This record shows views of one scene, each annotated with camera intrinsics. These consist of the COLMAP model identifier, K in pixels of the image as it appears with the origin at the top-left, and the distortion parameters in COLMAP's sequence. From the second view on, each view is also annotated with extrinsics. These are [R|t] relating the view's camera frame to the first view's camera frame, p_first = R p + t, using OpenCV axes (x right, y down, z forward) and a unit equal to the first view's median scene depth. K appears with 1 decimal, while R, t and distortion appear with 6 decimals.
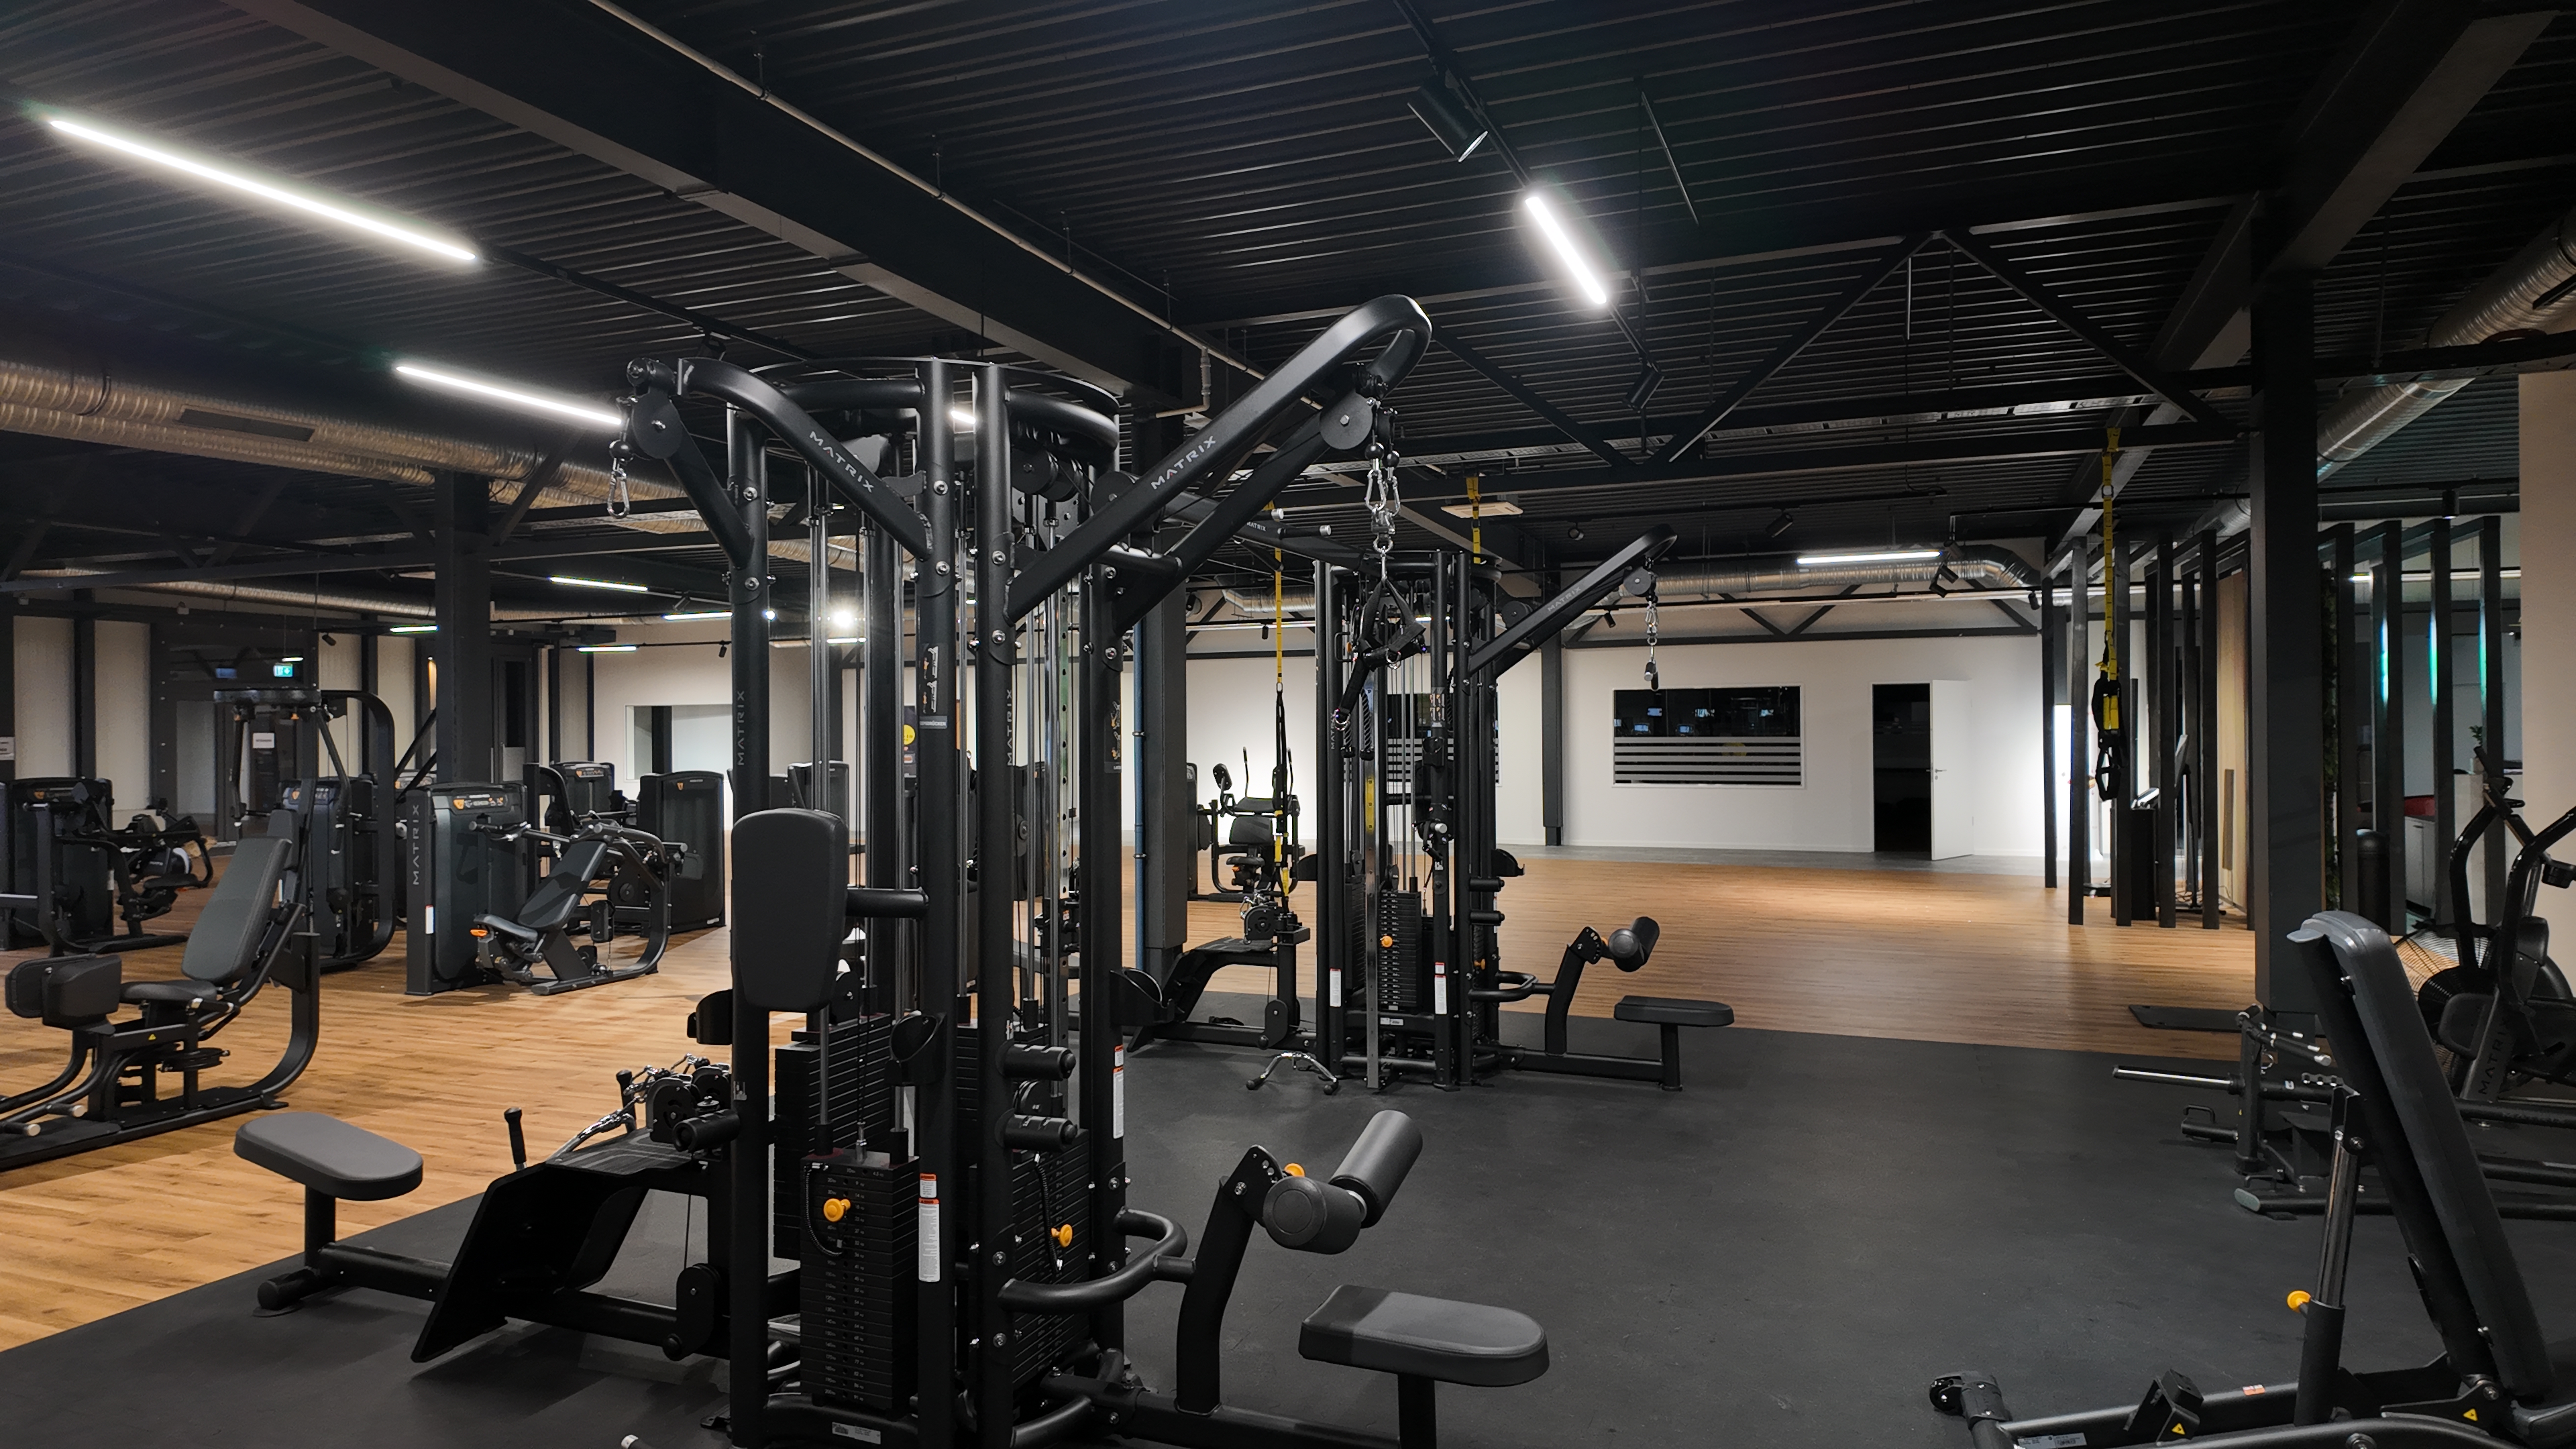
lens RADIAL K [[1502.7, 0, 1295.0], [0, 1502.7, 725.3], [0, 0, 1]] dist [0.015138, -0.006953]
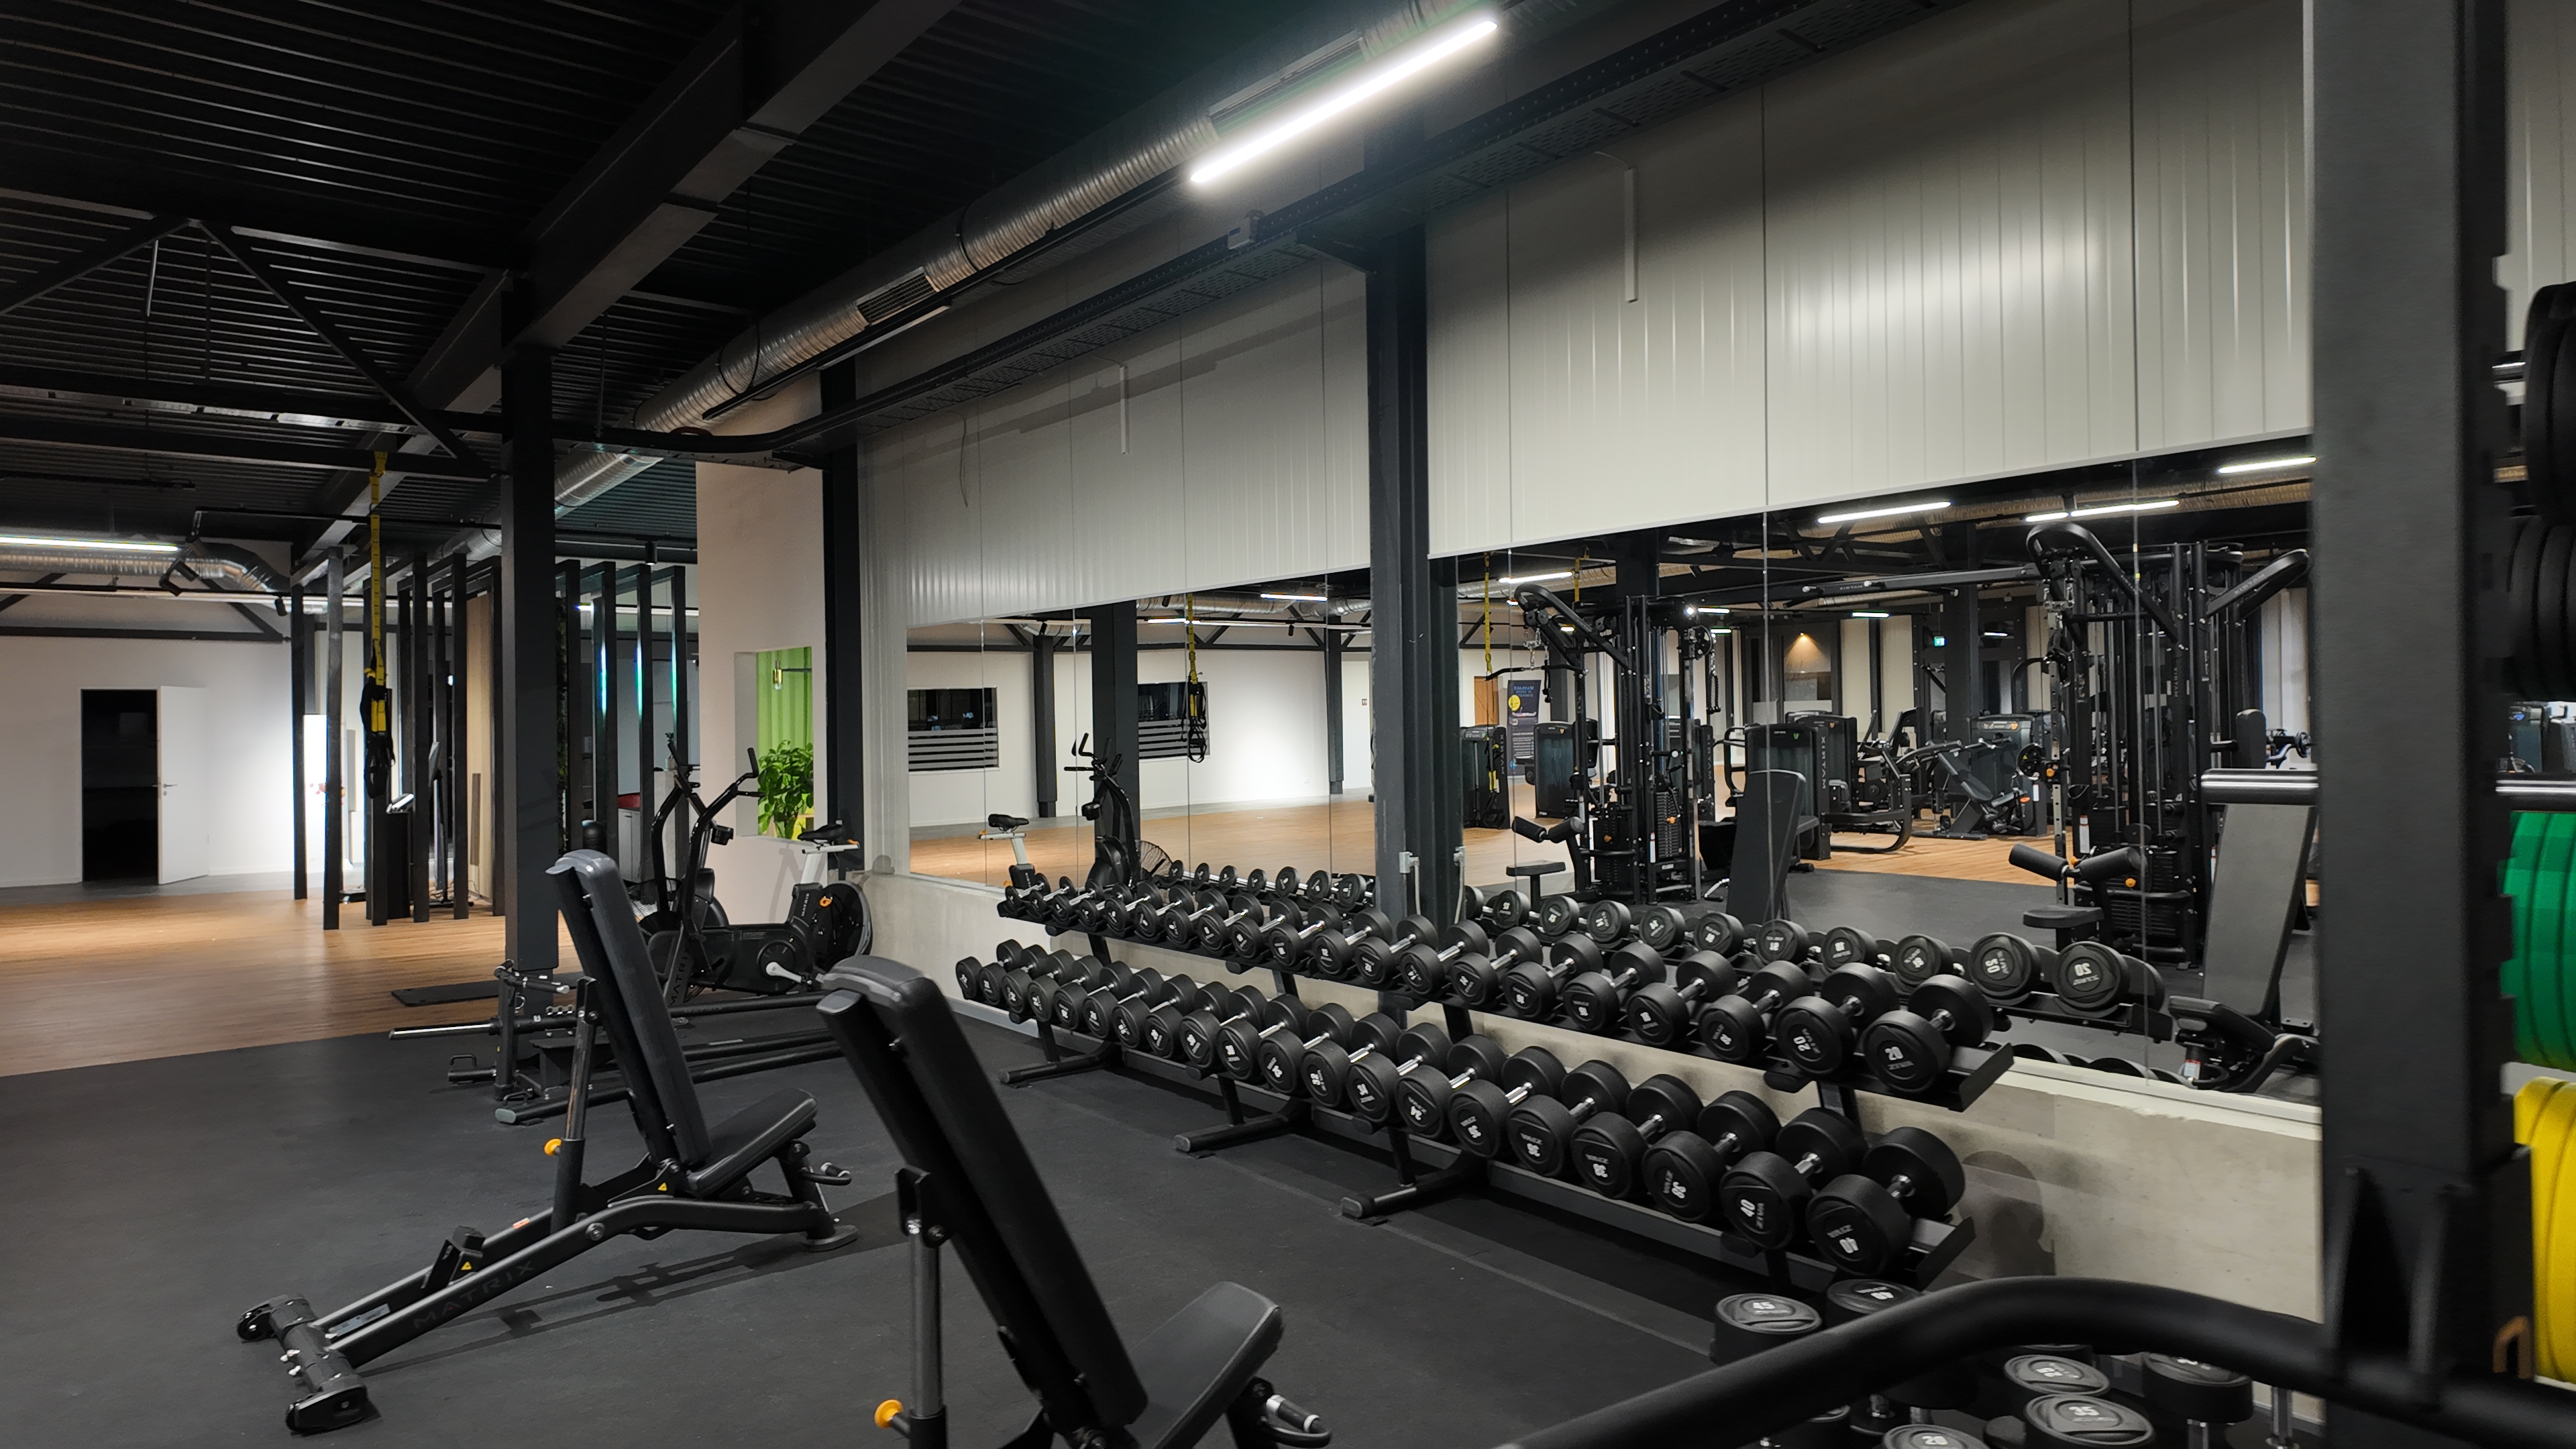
lens RADIAL K [[1502.7, 0, 1298.6], [0, 1502.7, 716.9], [0, 0, 1]] dist [0.015138, -0.006953]
pose [[0.490378, 0.007536, 0.871477, -0.058321], [0.006877, 0.999898, -0.012516, 0.007883], [-0.871483, 0.012130, 0.490276, -0.075921]]
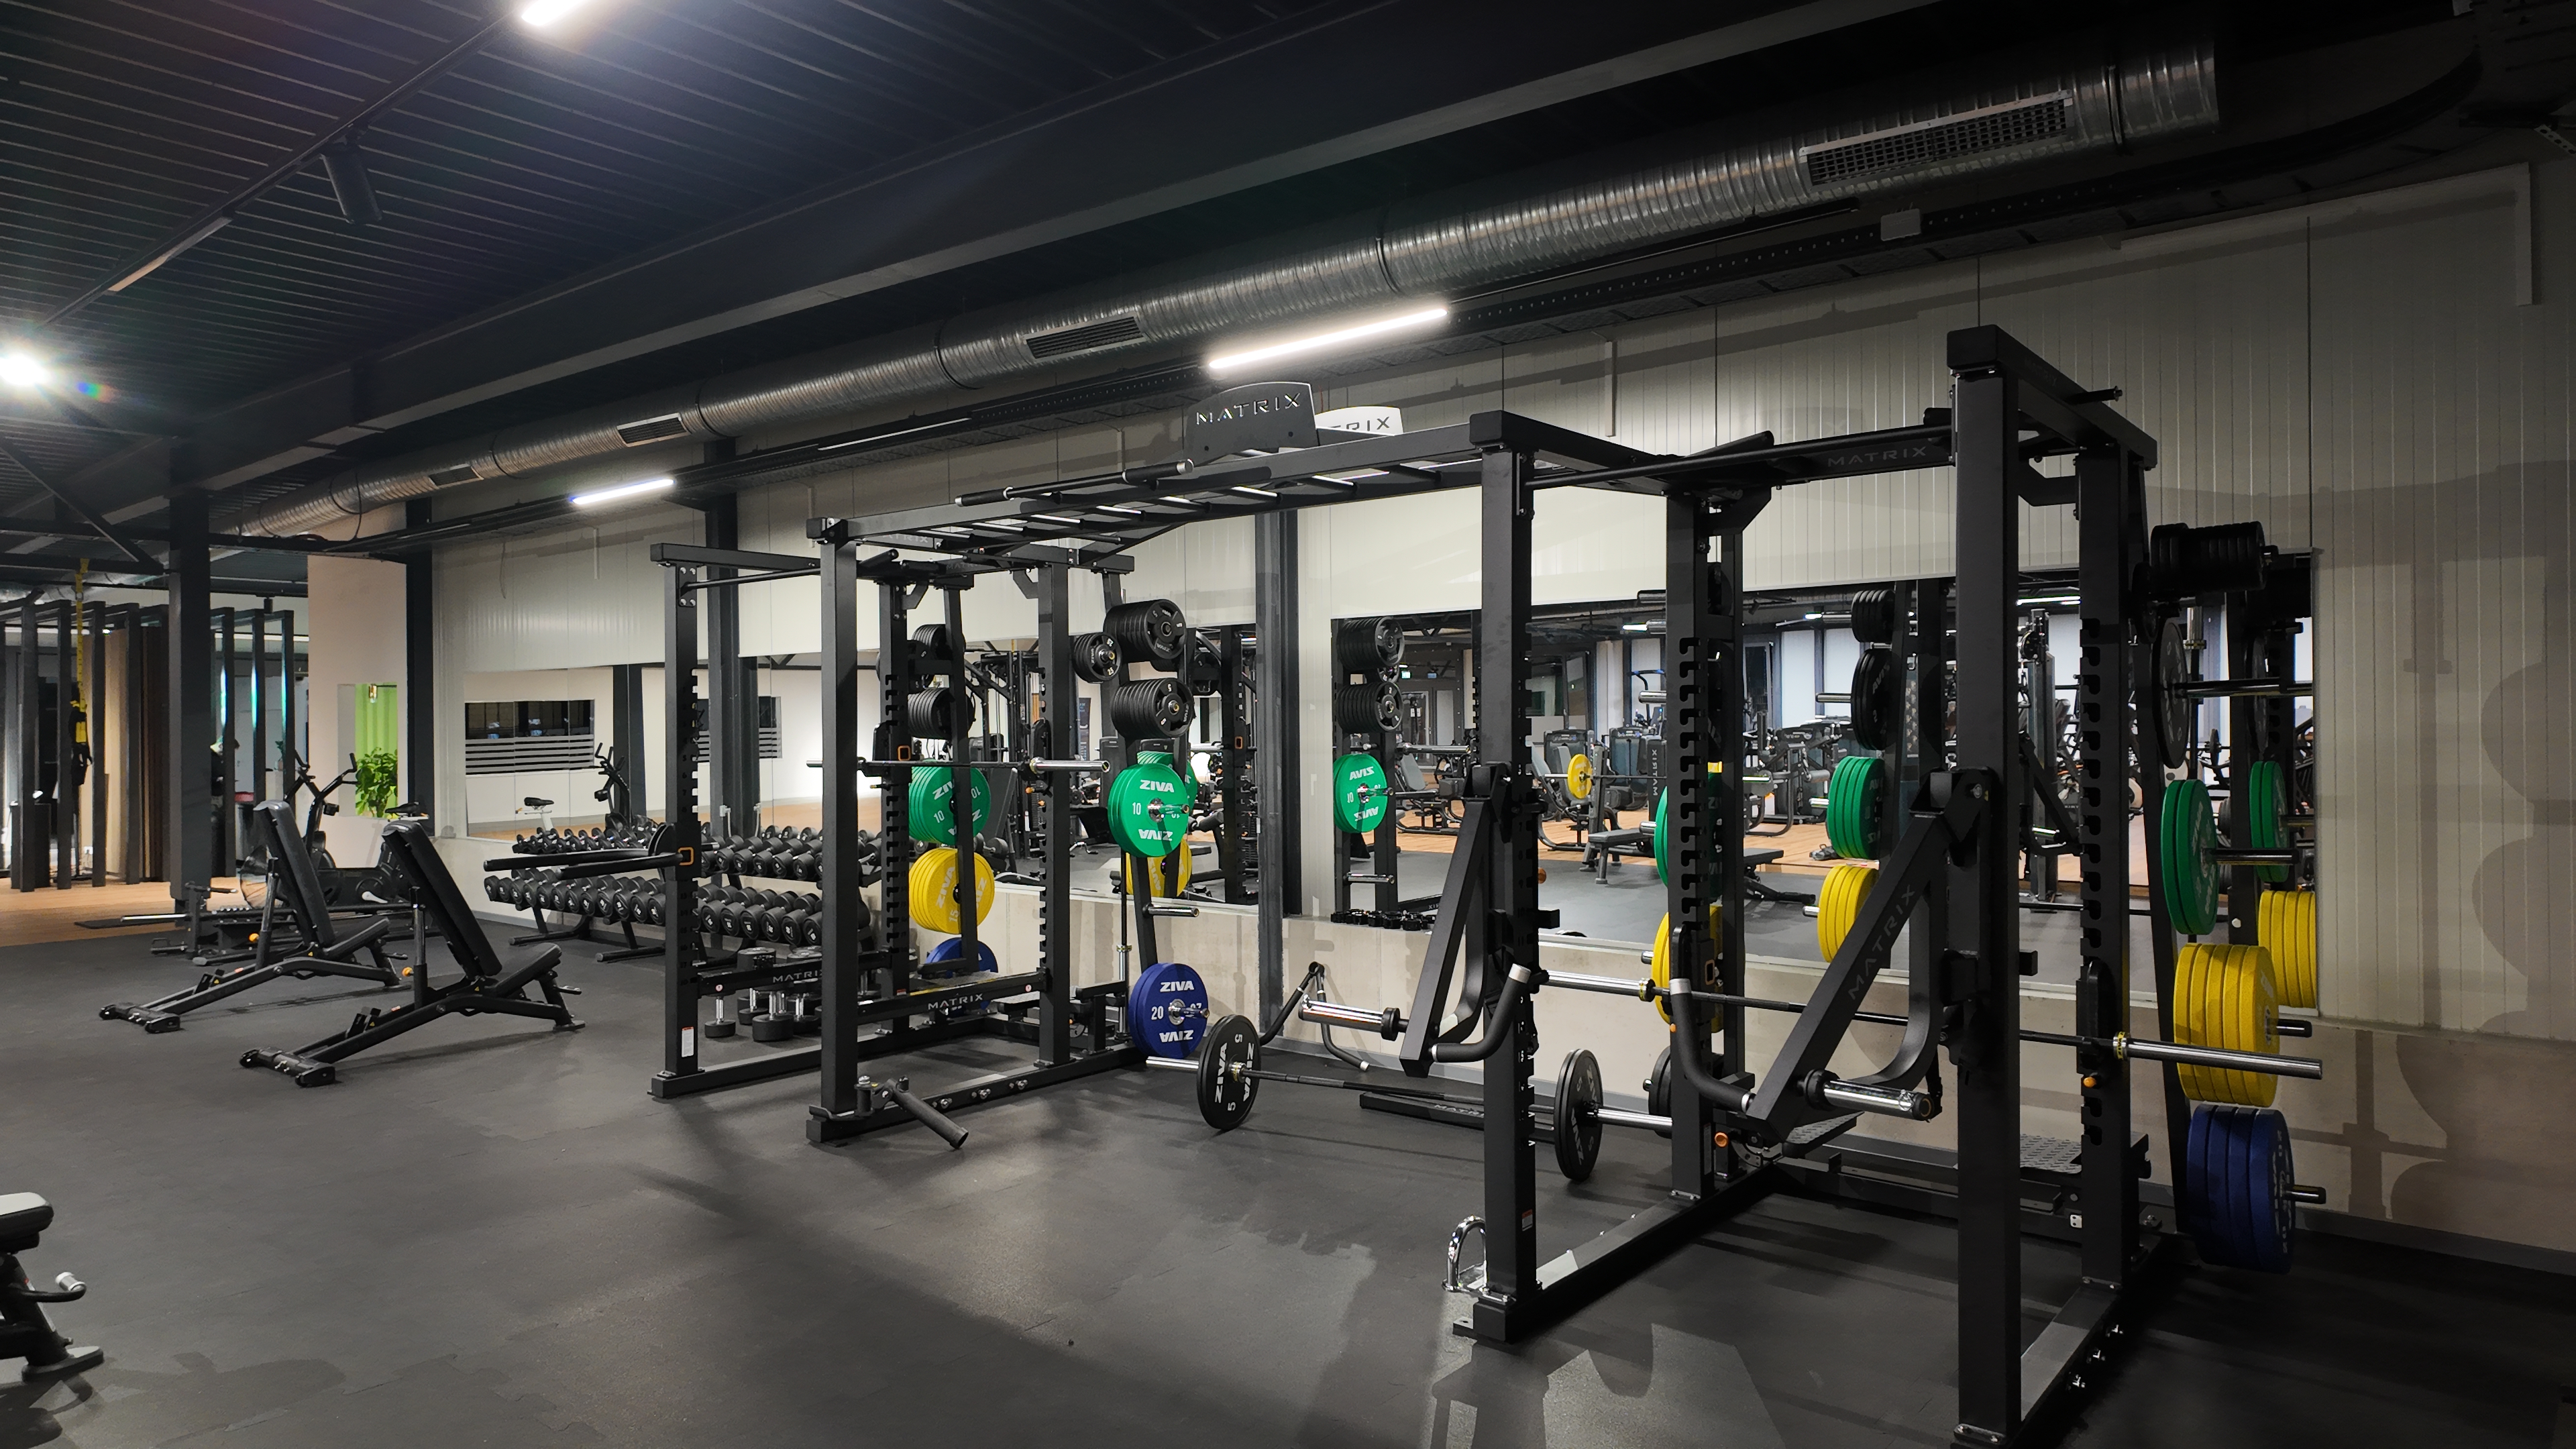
lens RADIAL K [[1502.7, 0, 1267.7], [0, 1502.7, 732.1], [0, 0, 1]] dist [0.015138, -0.006953]
pose [[0.314873, 0.001552, 0.949132, -0.495573], [0.003372, 0.999991, -0.002754, -0.000727], [-0.949128, 0.004068, 0.314865, -0.595915]]
